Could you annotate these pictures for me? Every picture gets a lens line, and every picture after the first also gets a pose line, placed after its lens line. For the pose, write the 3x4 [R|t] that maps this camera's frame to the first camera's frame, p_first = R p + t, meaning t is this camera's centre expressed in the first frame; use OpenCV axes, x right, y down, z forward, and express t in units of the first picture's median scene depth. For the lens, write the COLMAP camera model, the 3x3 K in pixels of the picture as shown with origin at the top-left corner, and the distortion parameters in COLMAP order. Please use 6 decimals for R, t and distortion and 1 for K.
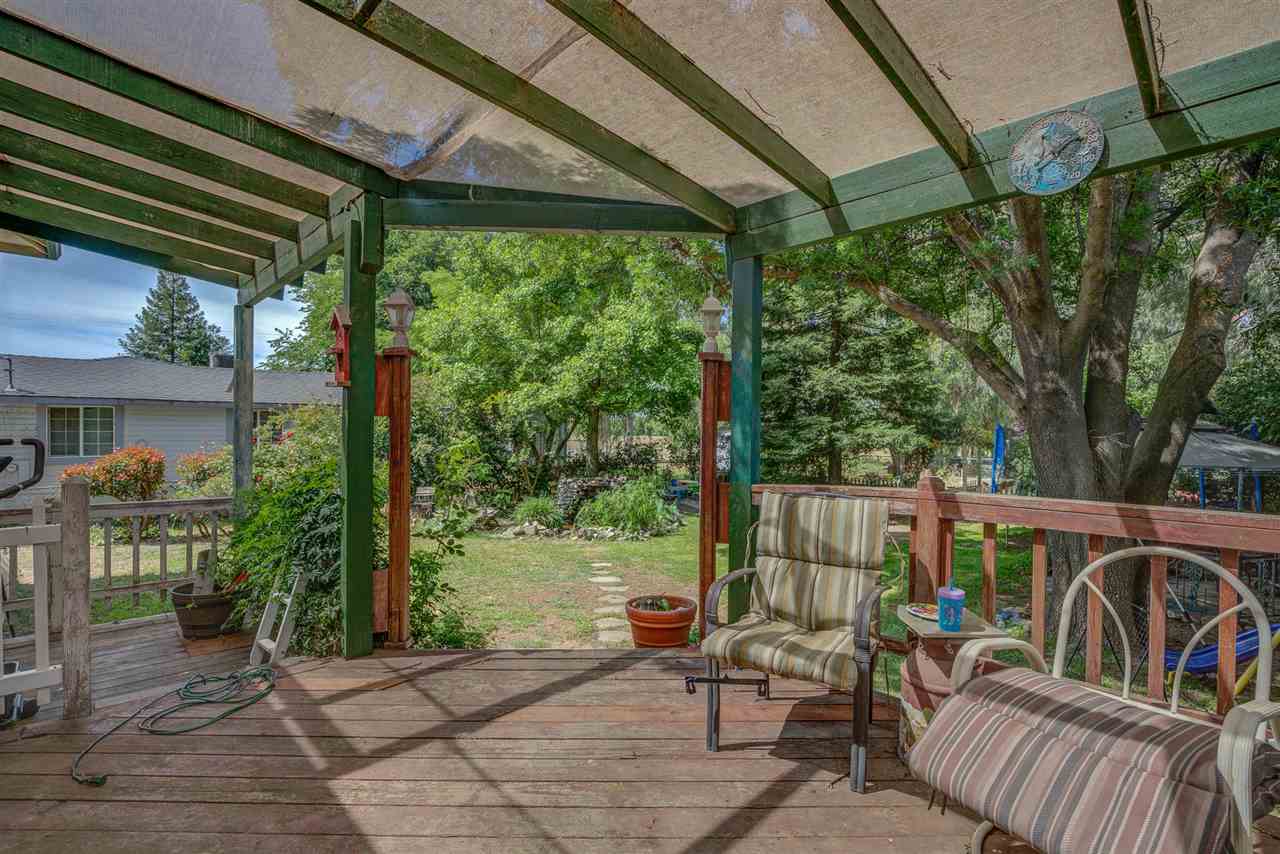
lens RADIAL K [[579.8, 0, 640.8], [0, 579.8, 429.5], [0, 0, 1]] dist [-0.012786, -0.000393]
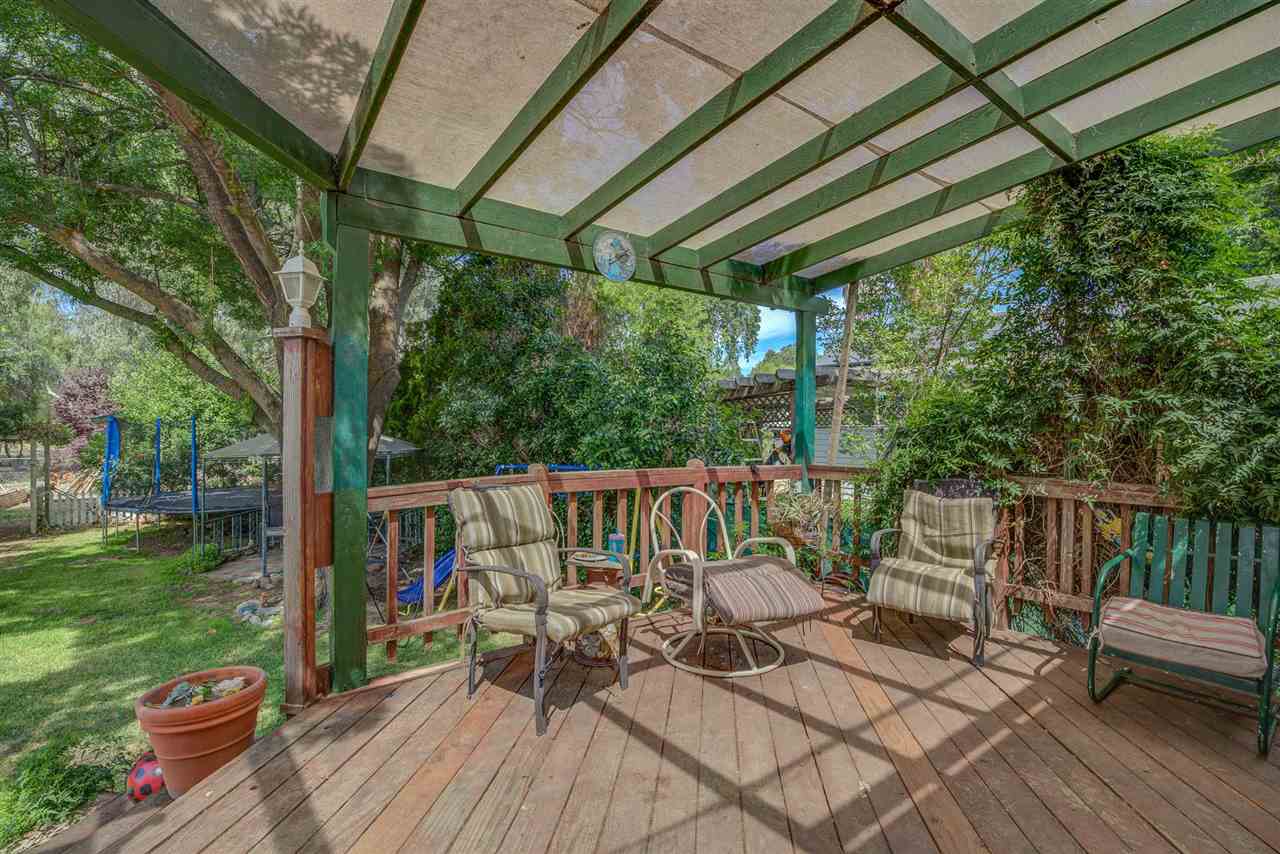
lens RADIAL K [[579.8, 0, 640.8], [0, 579.8, 429.5], [0, 0, 1]] dist [-0.012786, -0.000393]
pose [[0.165268, -0.007801, 0.986218, -0.746345], [-0.006339, 0.999940, 0.008972, -0.007354], [-0.986228, -0.007734, 0.165208, 0.555203]]
